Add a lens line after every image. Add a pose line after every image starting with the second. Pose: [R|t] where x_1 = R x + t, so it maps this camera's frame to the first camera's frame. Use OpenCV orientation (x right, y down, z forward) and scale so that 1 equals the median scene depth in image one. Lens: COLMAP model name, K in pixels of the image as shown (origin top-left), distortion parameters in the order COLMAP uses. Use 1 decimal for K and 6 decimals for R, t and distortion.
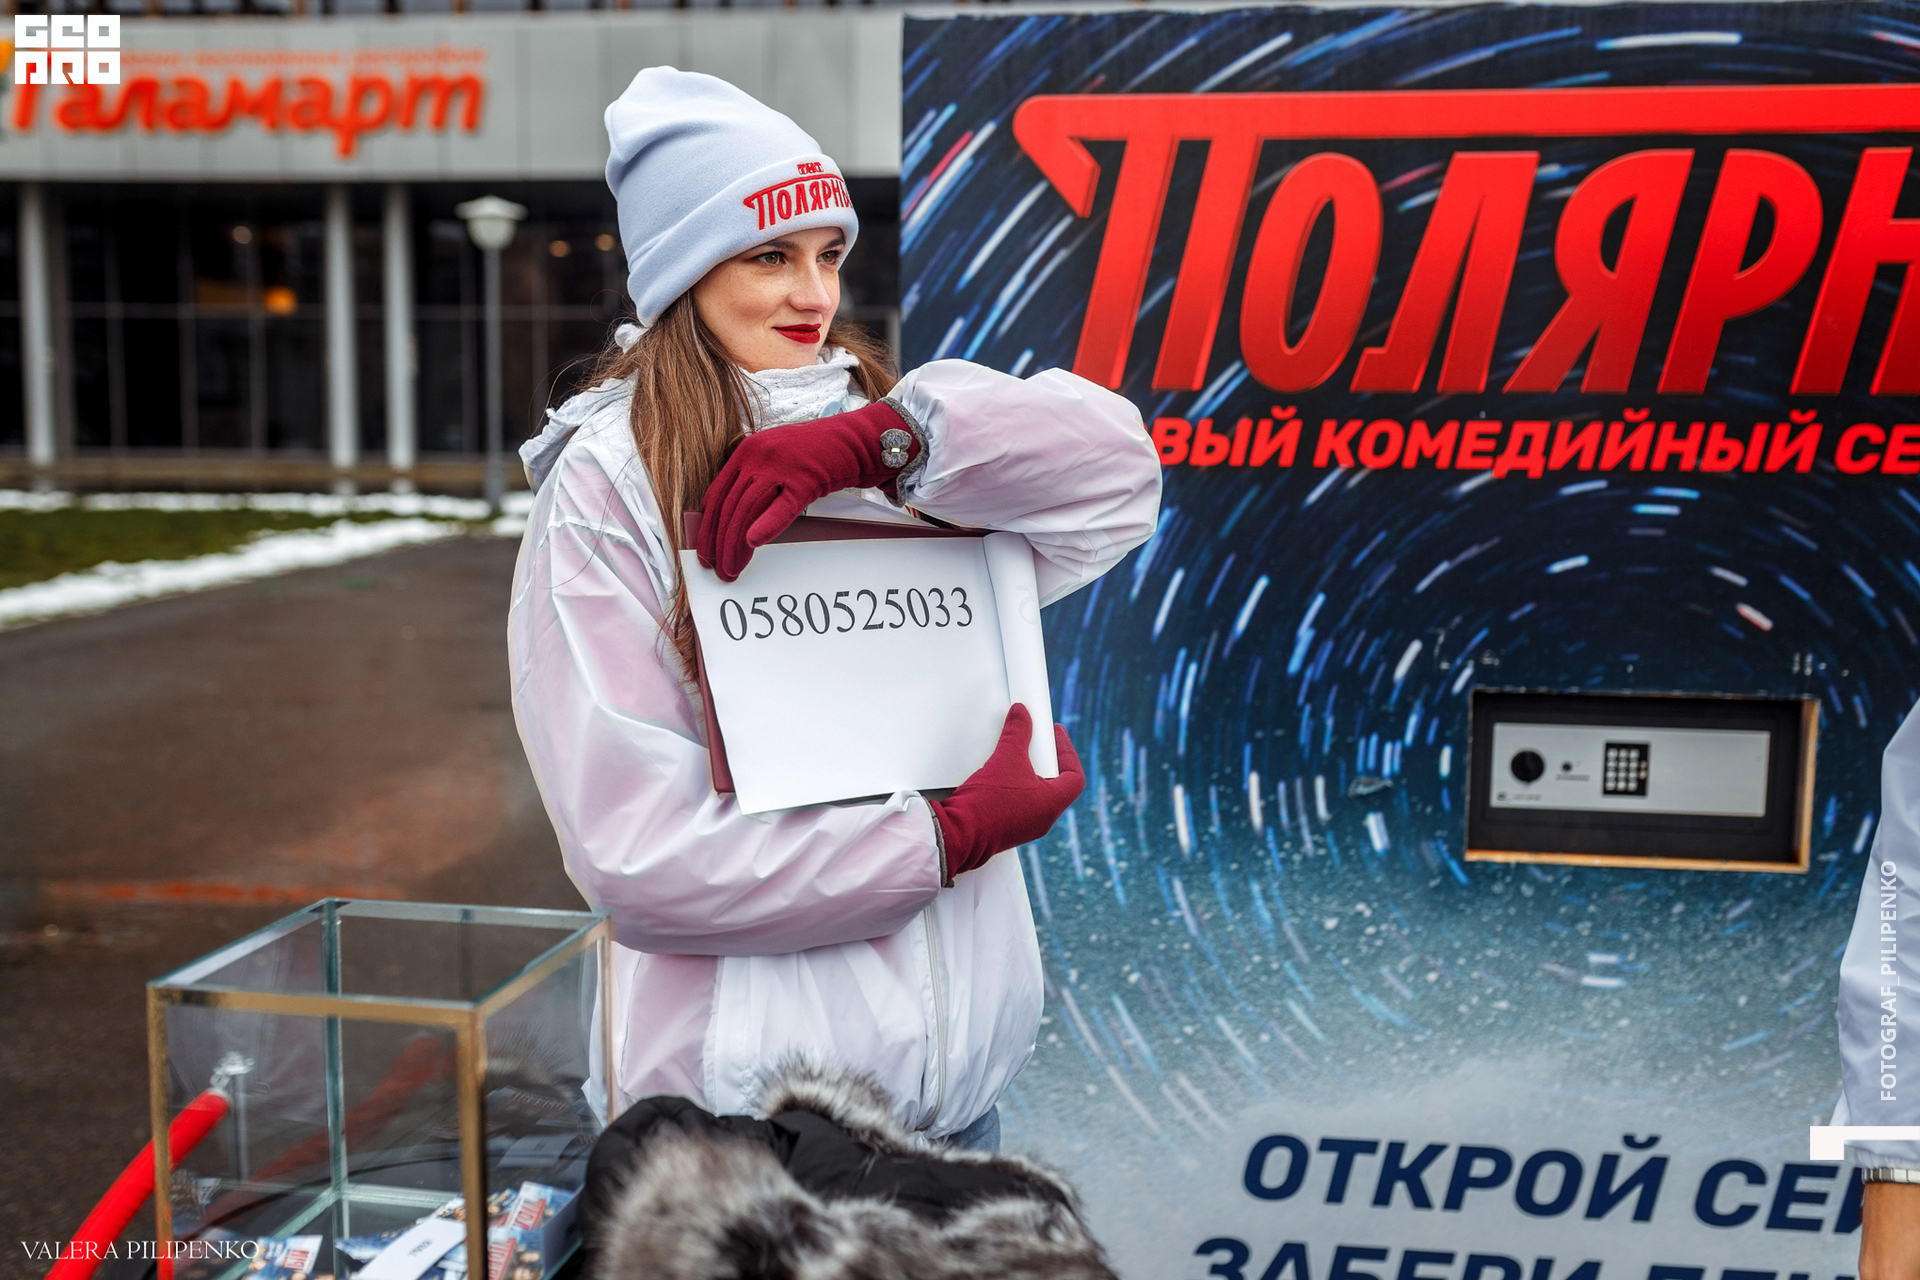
lens RADIAL K [[1918.7, 0, 914.8], [0, 1918.7, 645.5], [0, 0, 1]] dist [0.001220, 0.000000]
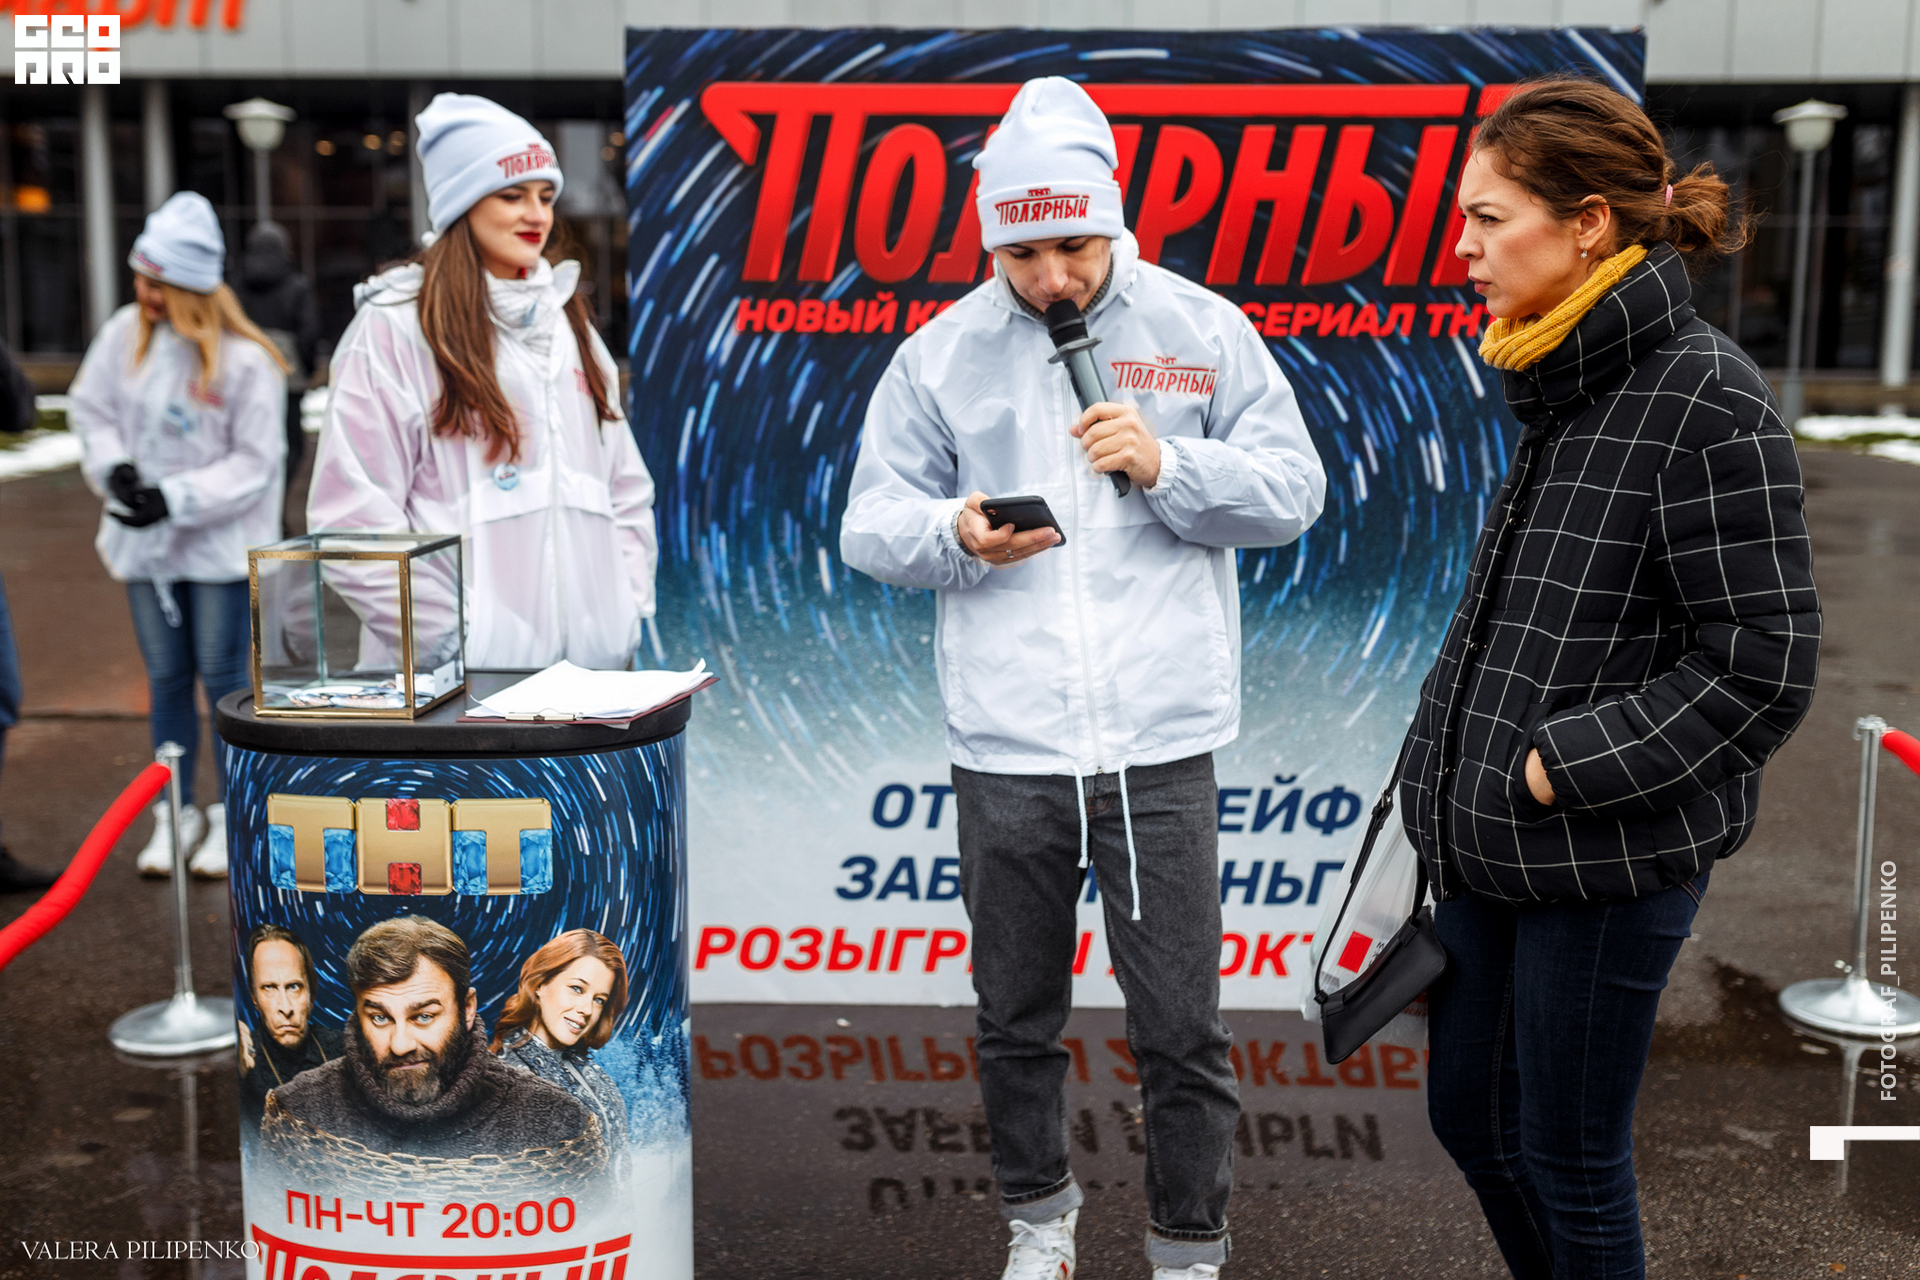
lens RADIAL K [[1918.7, 0, 901.9], [0, 1918.7, 593.4], [0, 0, 1]] dist [0.001220, 0.000000]
pose [[0.994205, -0.016422, 0.106243, 0.041503], [0.013891, 0.999603, 0.024520, 0.074022], [-0.106603, -0.022903, 0.994038, -0.499235]]
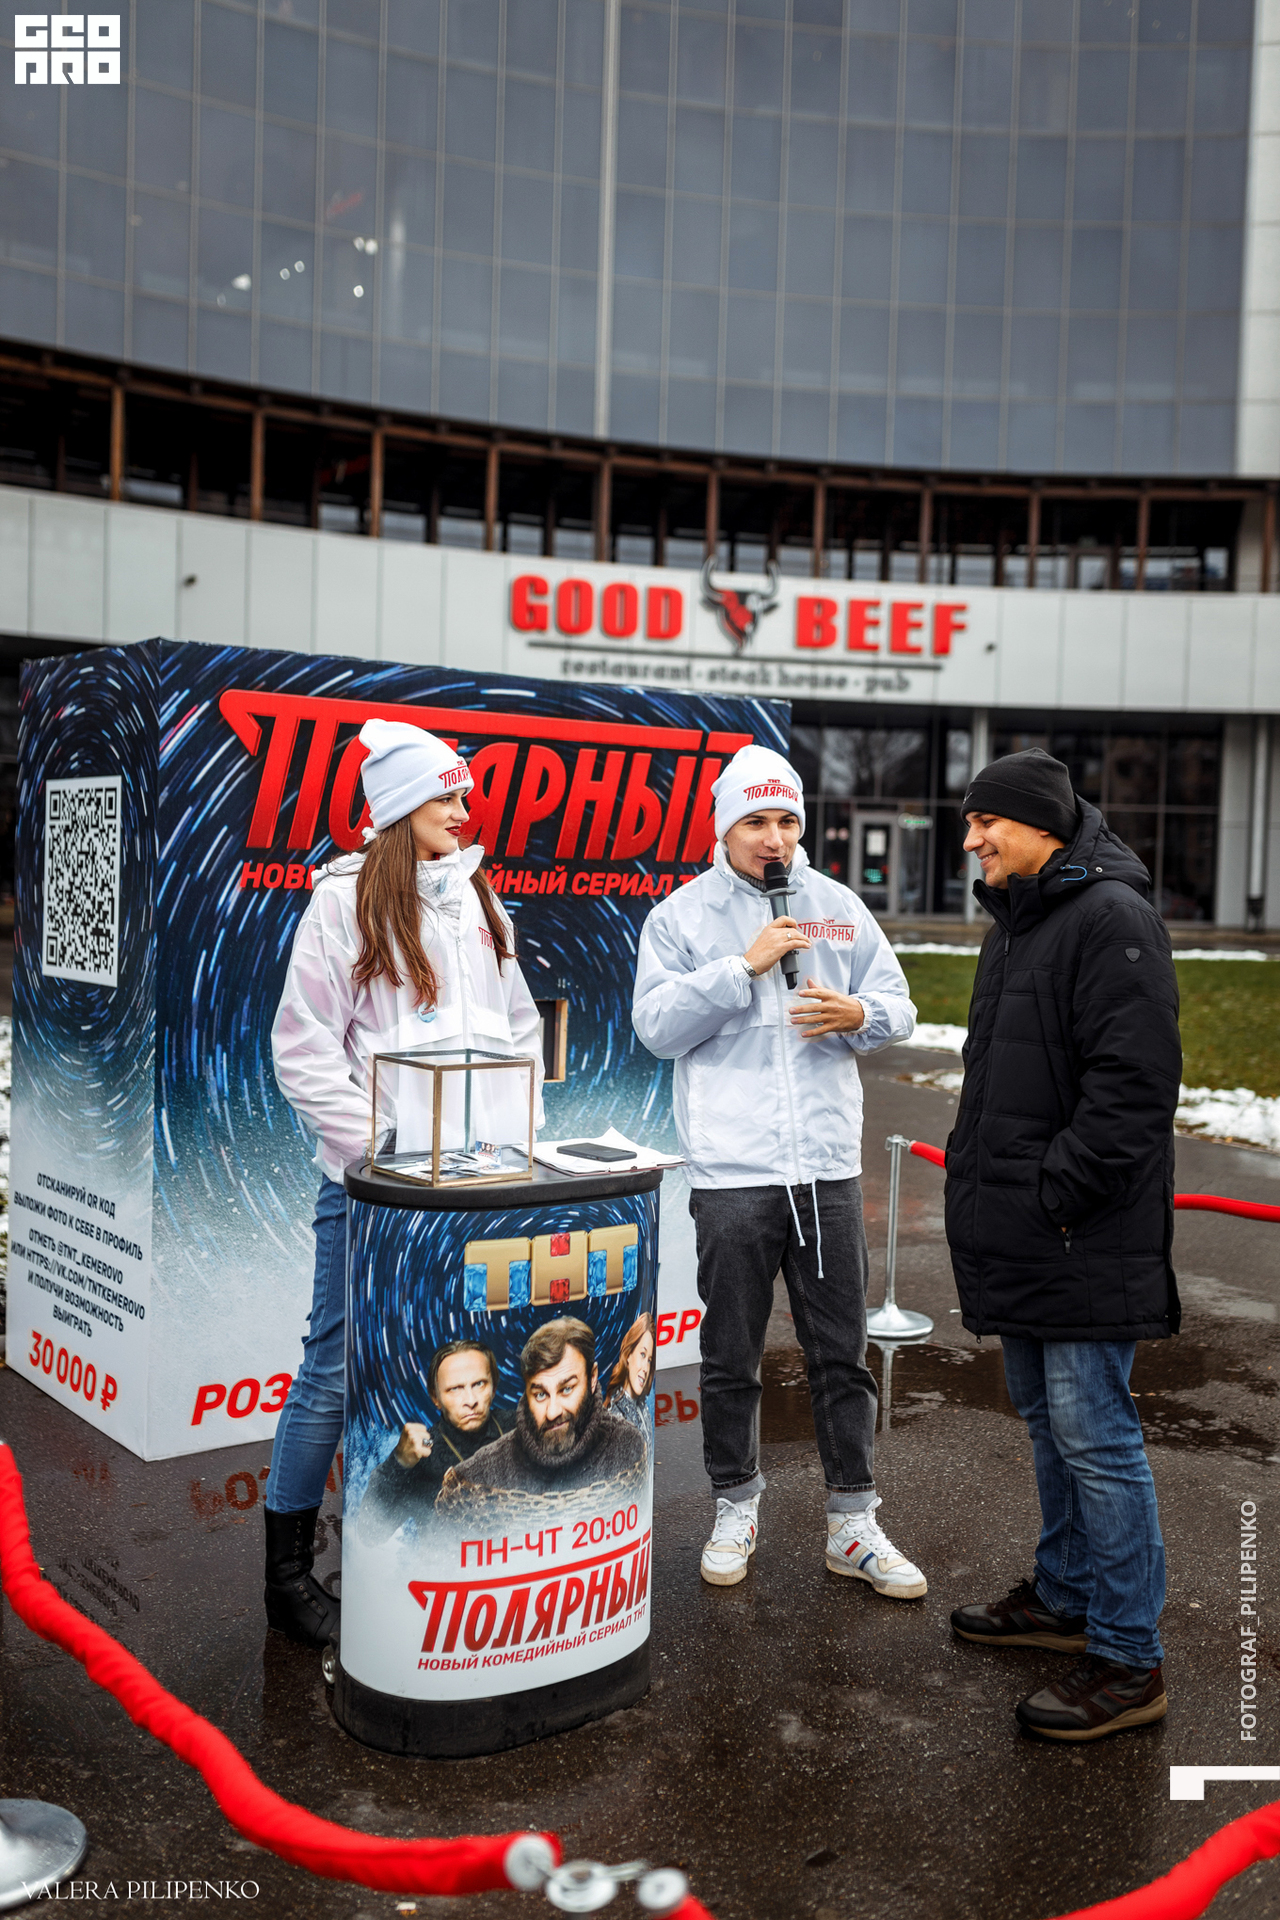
lens RADIAL K [[1792.2, 0, 605.8], [0, 1792.2, 971.8], [0, 0, 1]] dist [0.000383, 0.000000]
pose [[0.727013, -0.025838, 0.686137, -0.858163], [0.057514, 0.998071, -0.023356, 0.045571], [-0.684210, 0.056442, 0.727097, -0.481337]]
